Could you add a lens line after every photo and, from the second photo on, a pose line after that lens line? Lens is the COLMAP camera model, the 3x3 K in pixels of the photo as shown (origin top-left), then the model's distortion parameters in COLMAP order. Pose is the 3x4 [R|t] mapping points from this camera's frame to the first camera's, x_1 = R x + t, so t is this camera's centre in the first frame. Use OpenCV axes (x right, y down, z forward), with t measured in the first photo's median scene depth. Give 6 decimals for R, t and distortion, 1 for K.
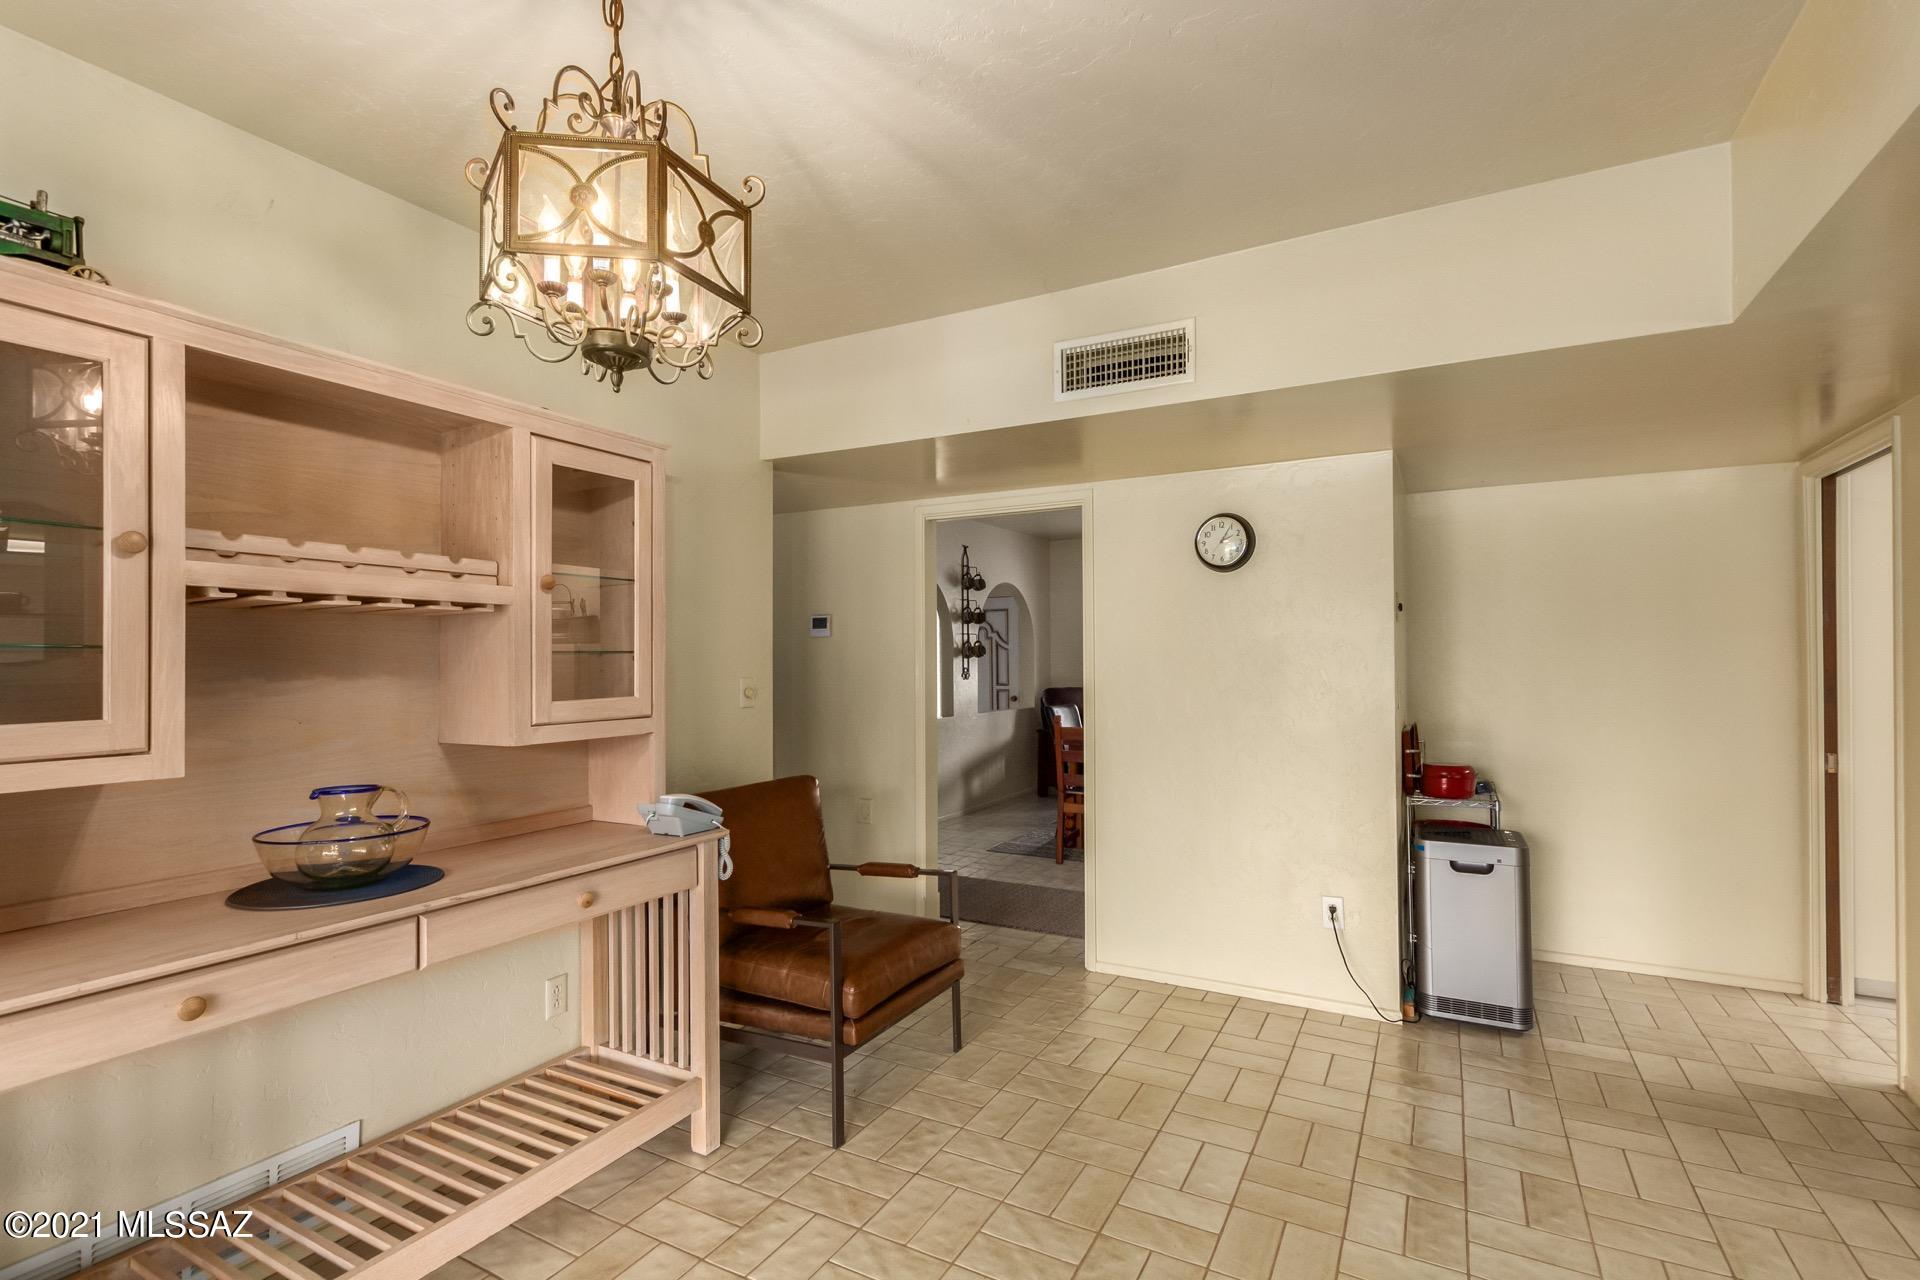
lens RADIAL K [[886.7, 0, 965.1], [0, 886.7, 648.1], [0, 0, 1]] dist [0.002309, -0.000326]
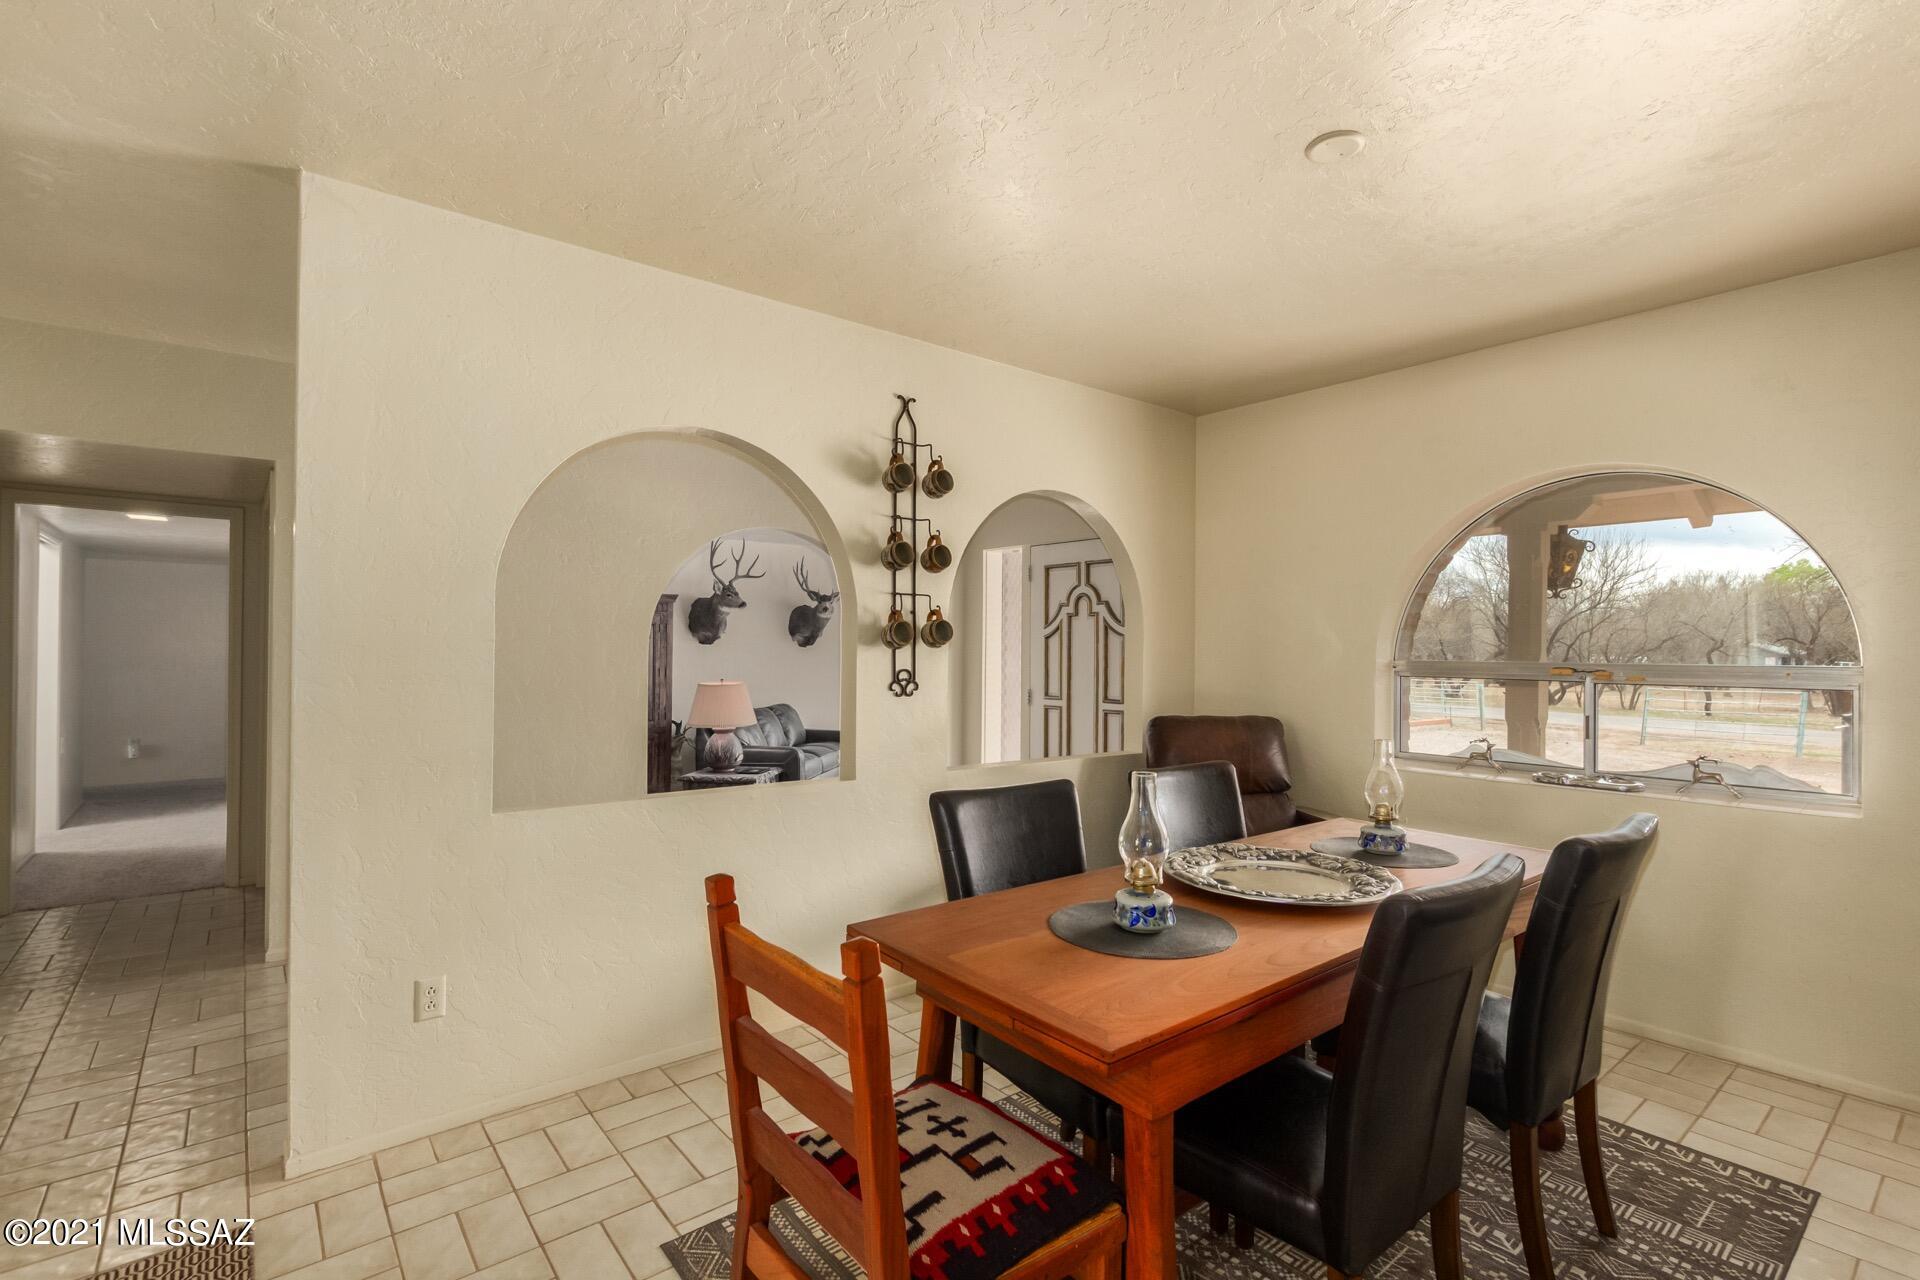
lens RADIAL K [[886.7, 0, 965.1], [0, 886.7, 648.1], [0, 0, 1]] dist [0.002309, -0.000326]
pose [[0.928983, 0.009479, -0.370002, 0.156030], [-0.007523, 0.999949, 0.006728, 0.006132], [0.370047, -0.003467, 0.929007, 0.479418]]
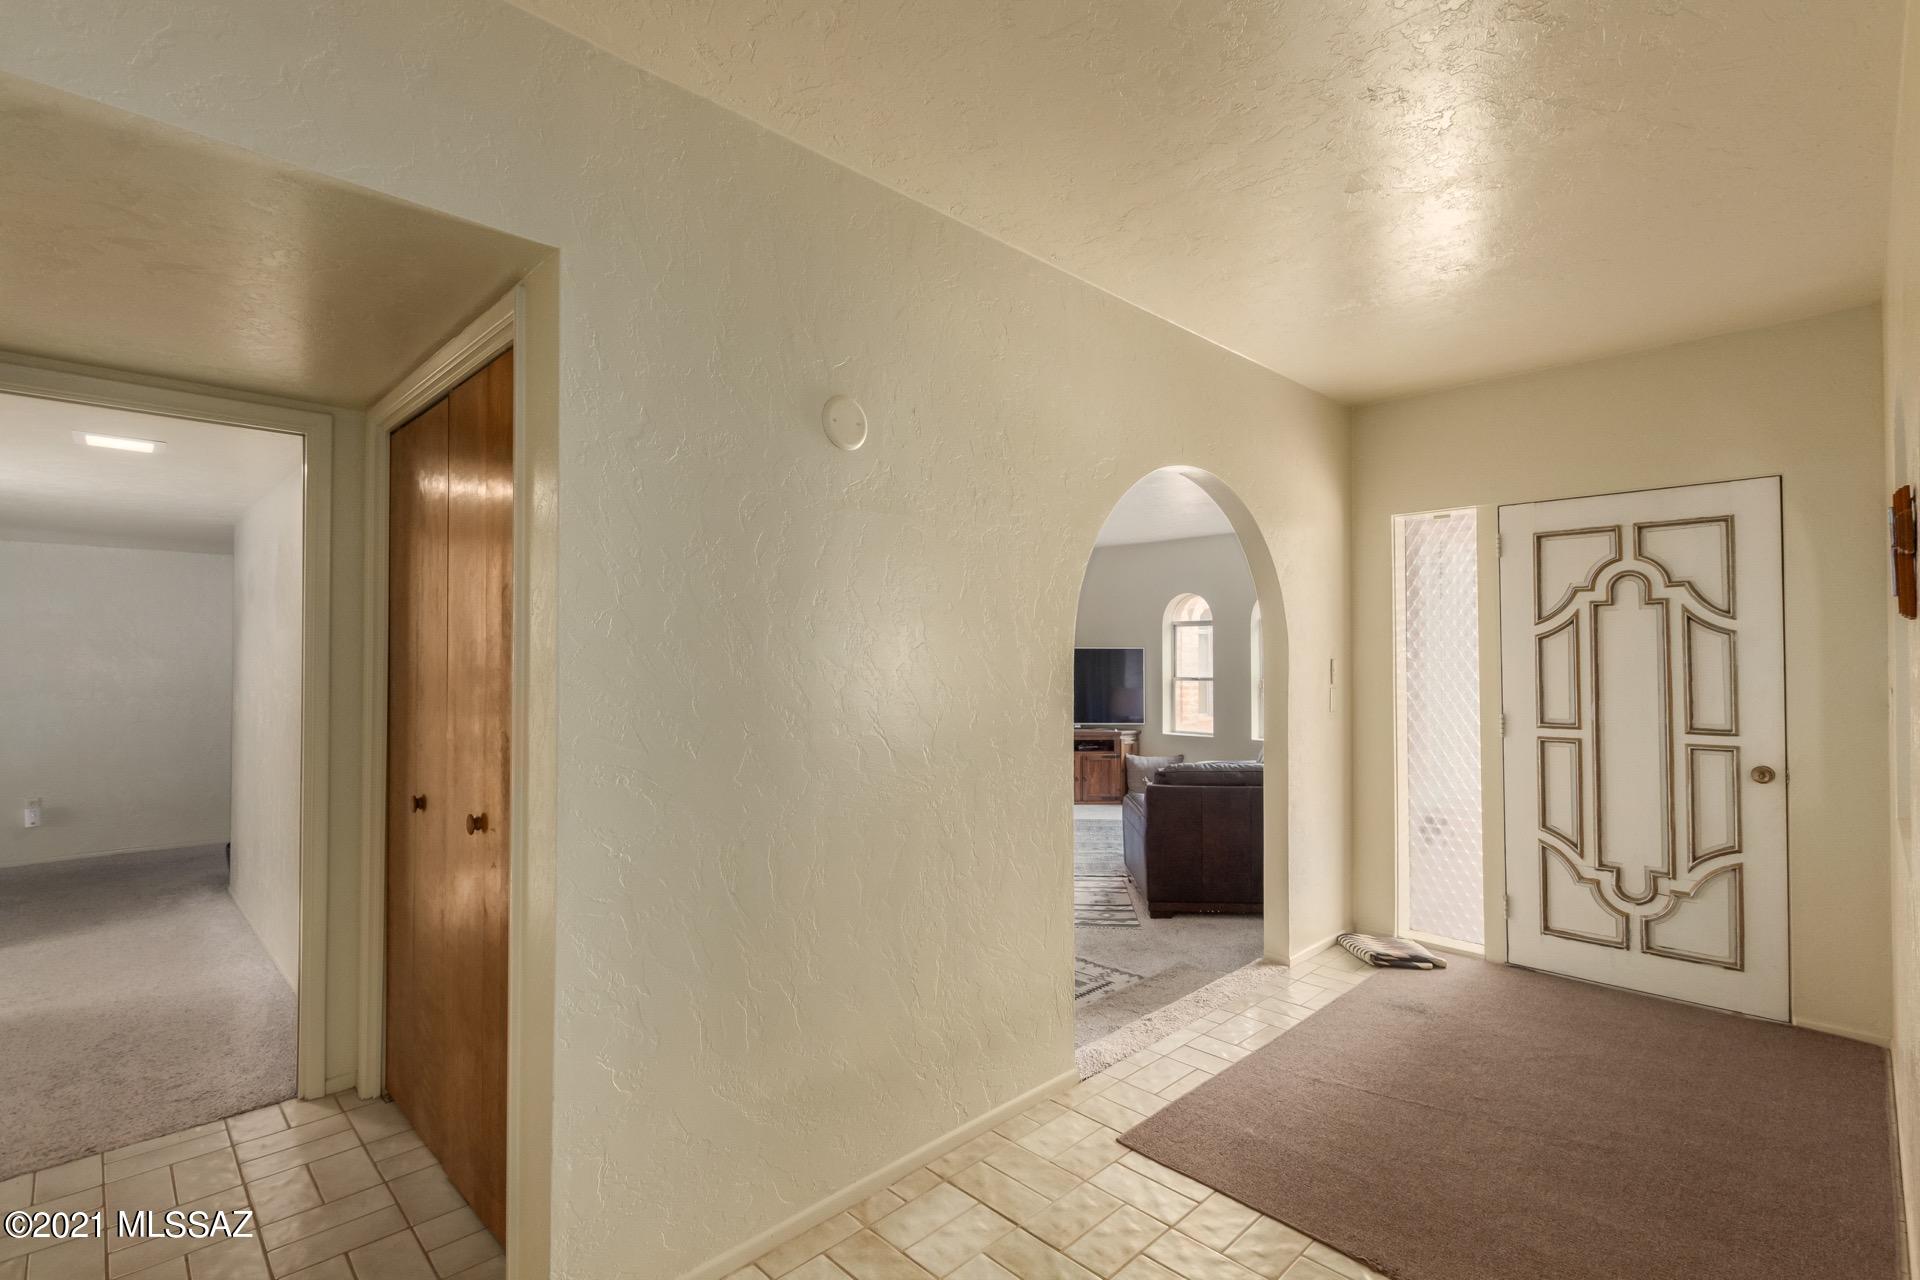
lens RADIAL K [[886.7, 0, 965.1], [0, 886.7, 648.1], [0, 0, 1]] dist [0.002309, -0.000326]
pose [[0.960439, -0.002423, -0.278479, -0.144961], [0.002049, 0.999997, -0.001634, 0.007582], [0.278482, 0.000999, 0.960441, 0.583667]]
